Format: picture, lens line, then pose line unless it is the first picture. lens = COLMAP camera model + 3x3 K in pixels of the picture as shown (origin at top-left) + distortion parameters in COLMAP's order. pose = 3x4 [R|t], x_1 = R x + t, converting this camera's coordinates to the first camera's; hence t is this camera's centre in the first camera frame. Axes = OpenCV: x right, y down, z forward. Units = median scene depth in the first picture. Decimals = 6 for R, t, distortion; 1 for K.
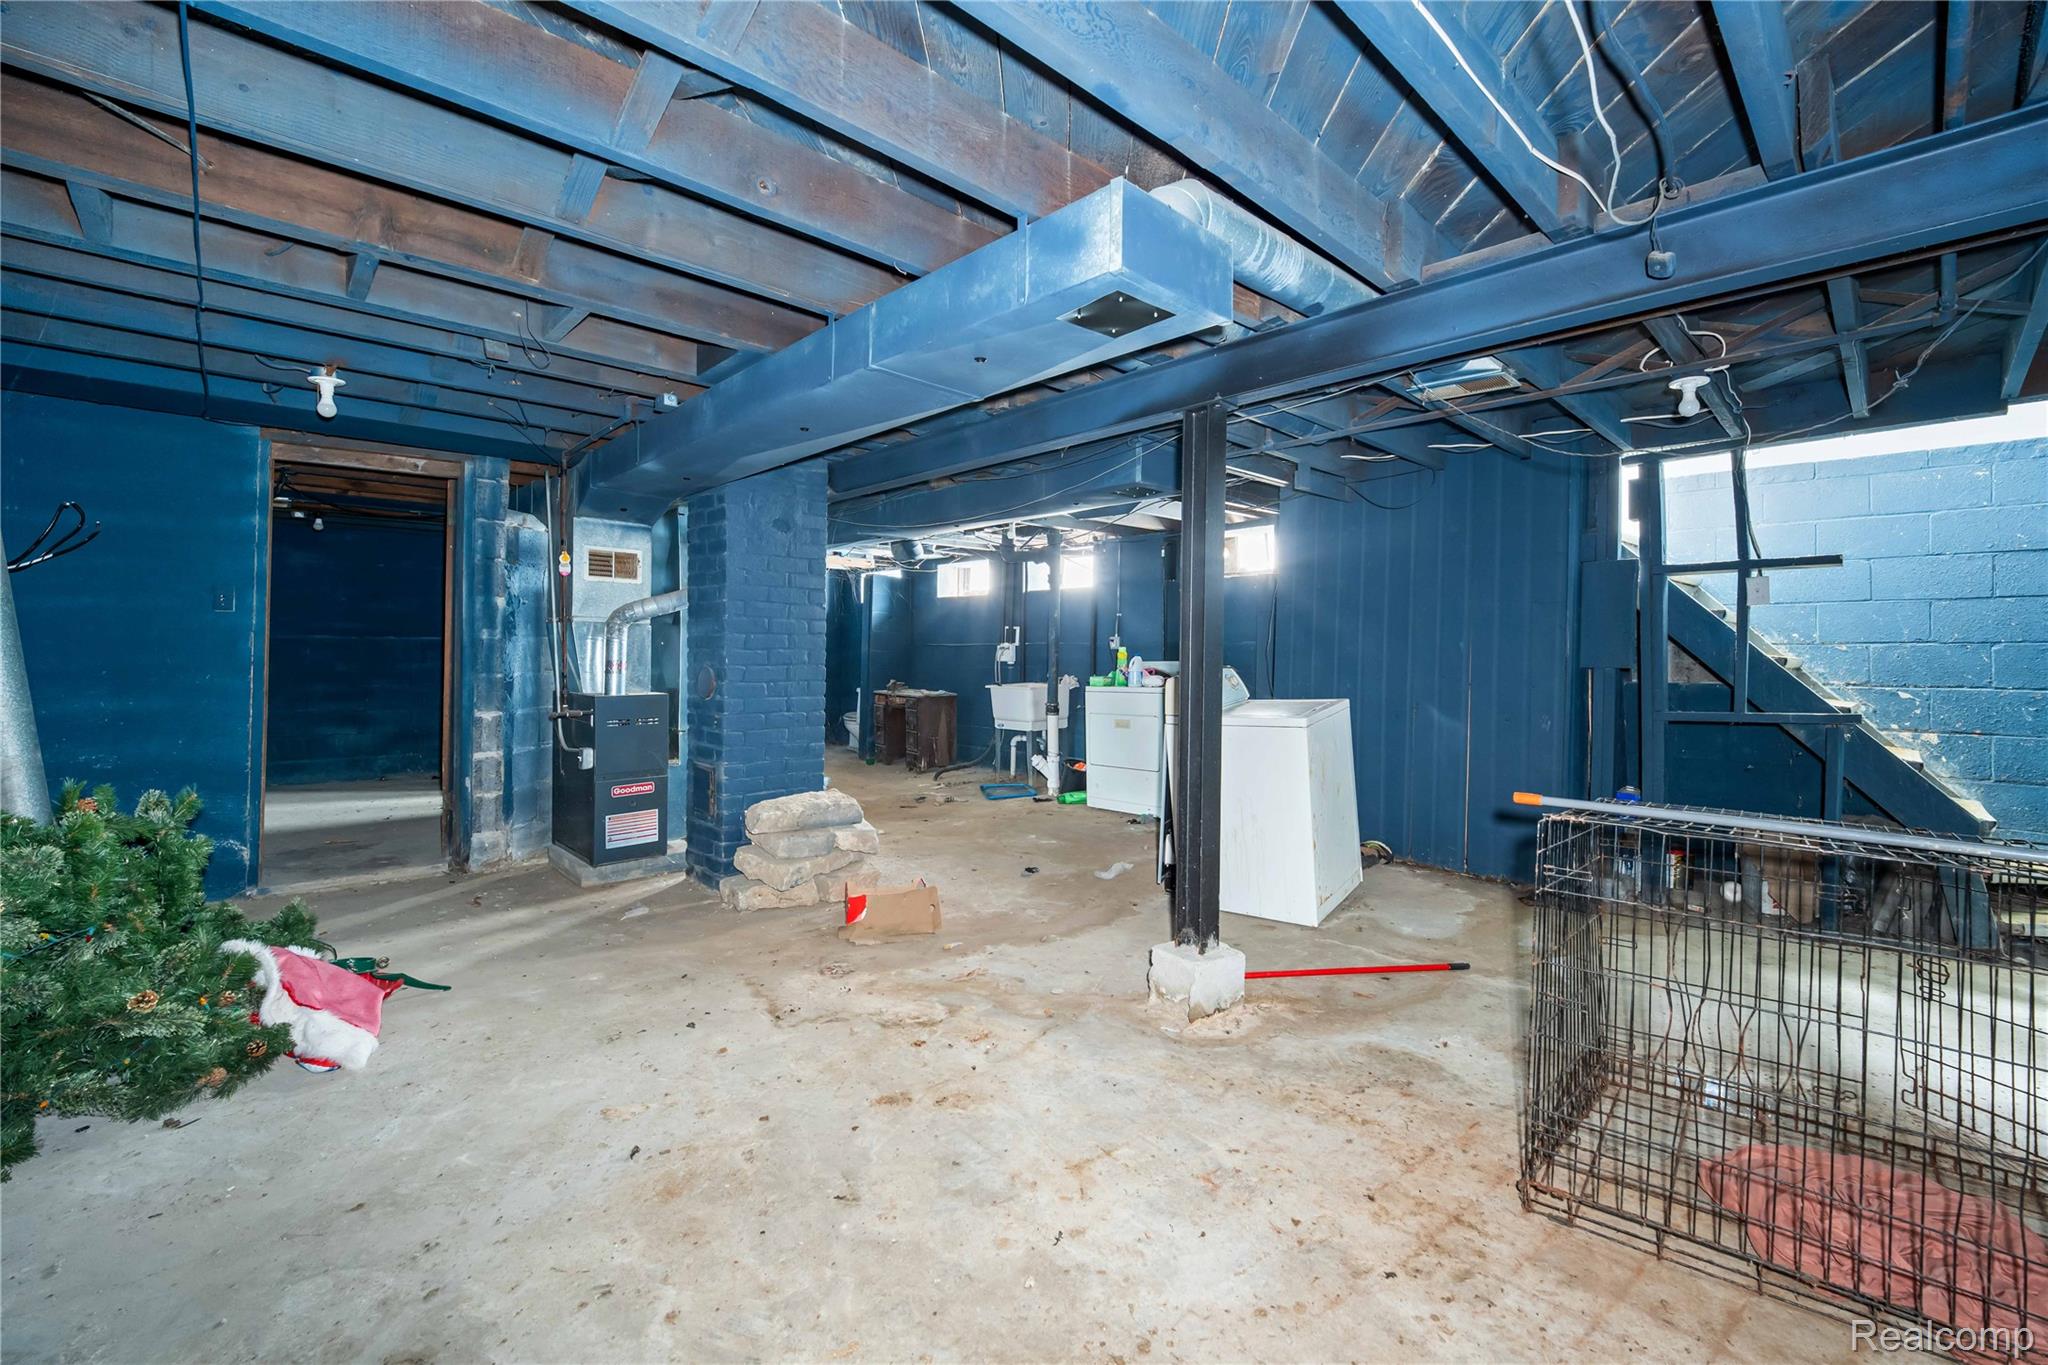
lens RADIAL K [[860.4, 0, 1024.9], [0, 860.4, 645.2], [0, 0, 1]] dist [-0.004520, -0.001210]
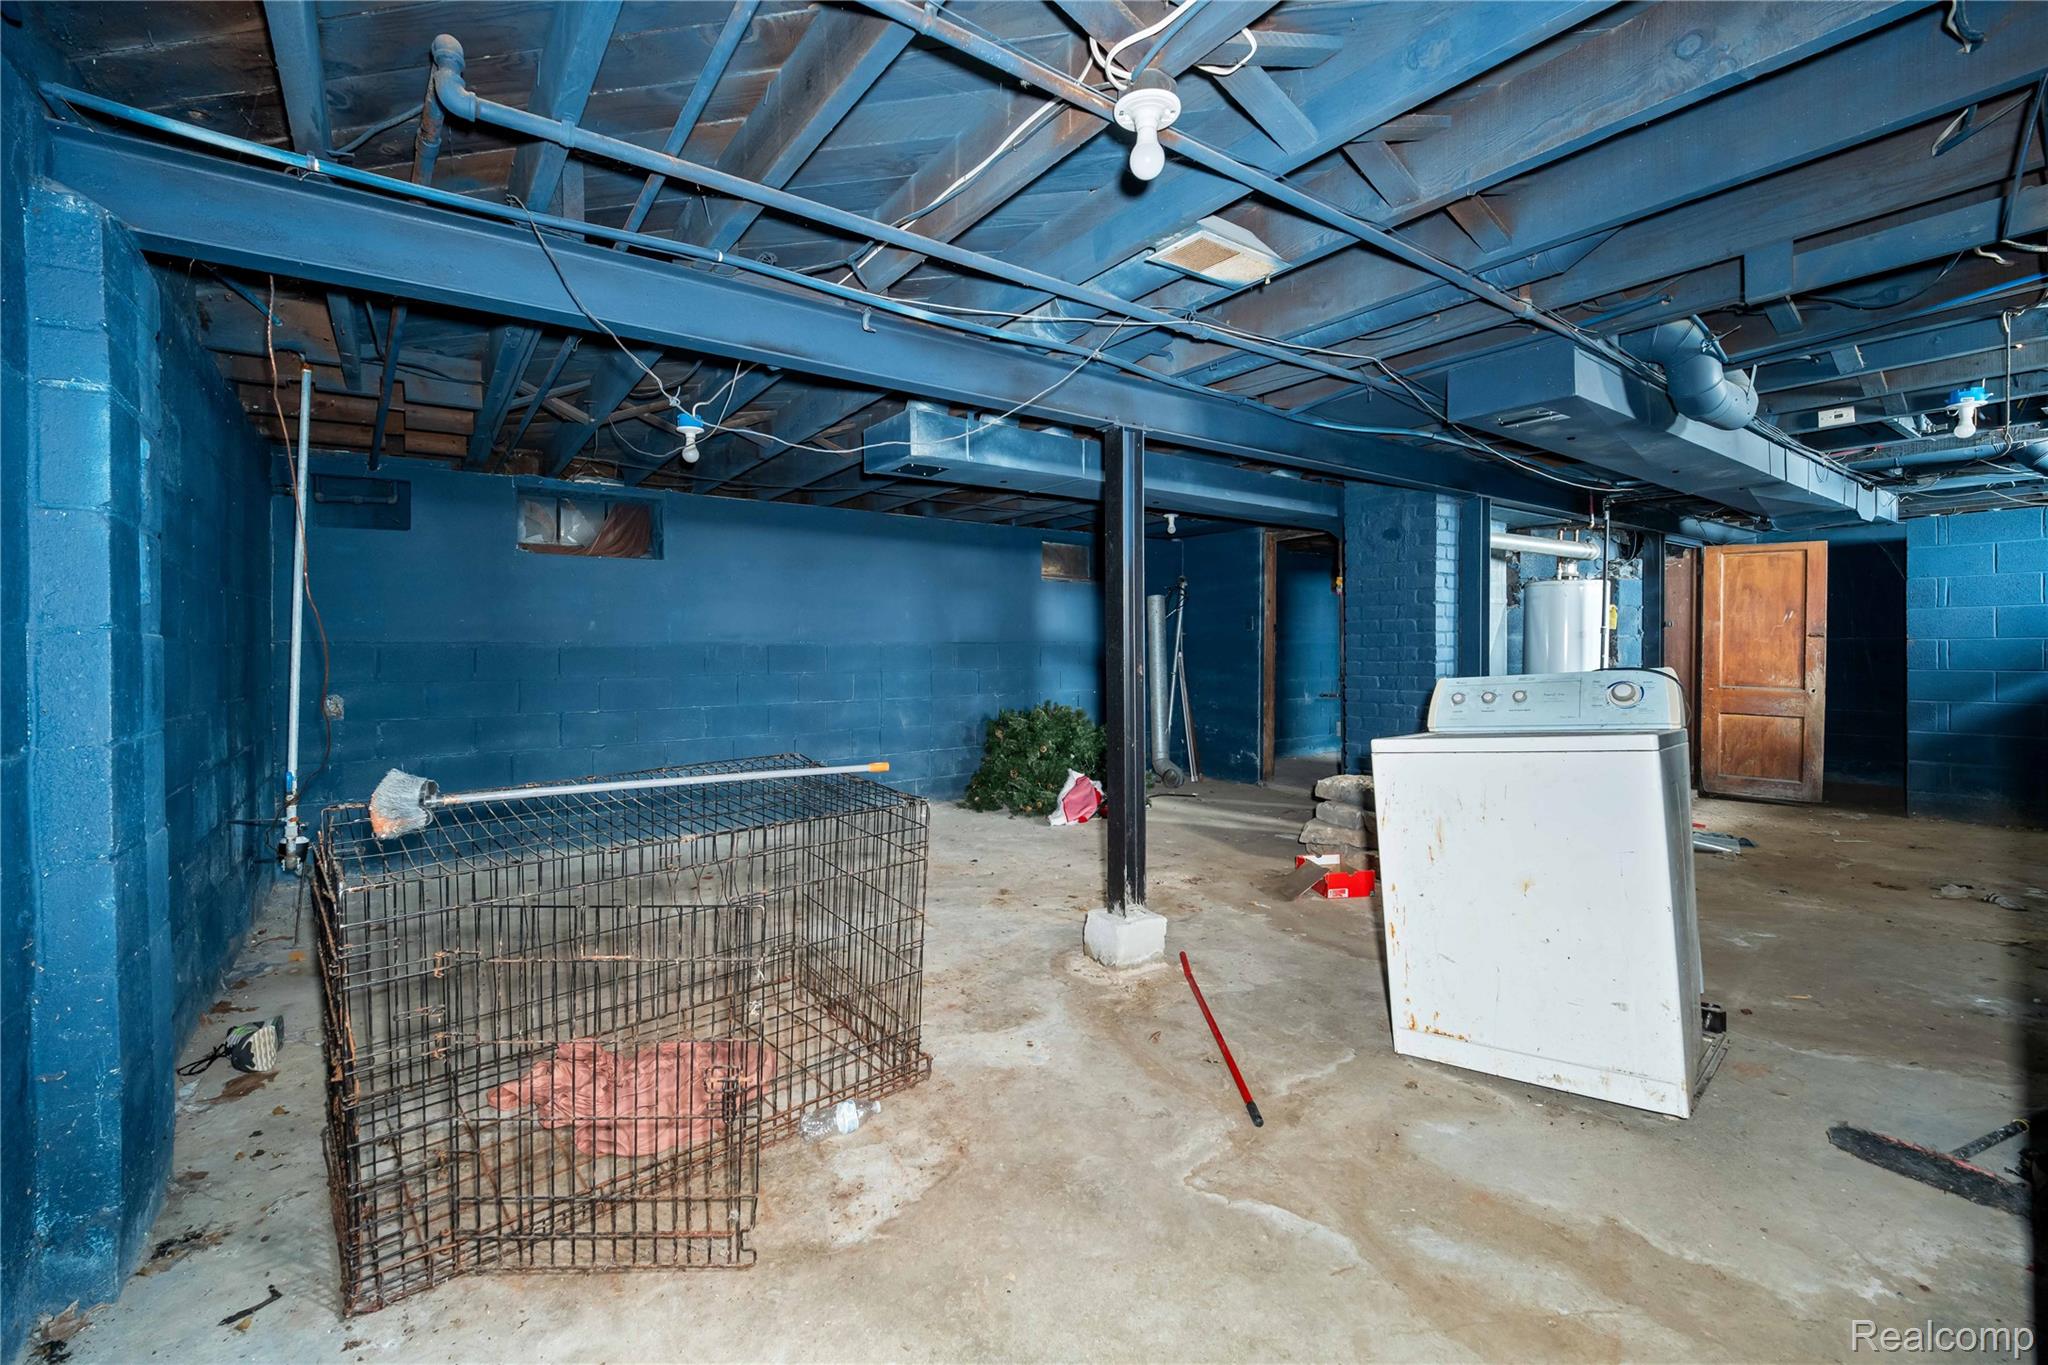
lens RADIAL K [[860.4, 0, 1024.7], [0, 860.4, 670.1], [0, 0, 1]] dist [-0.004520, -0.001210]
pose [[-0.119330, 0.019793, -0.992657, 1.361421], [0.005231, 0.999800, 0.019307, 0.016318], [0.992841, -0.002889, -0.119410, 1.038189]]
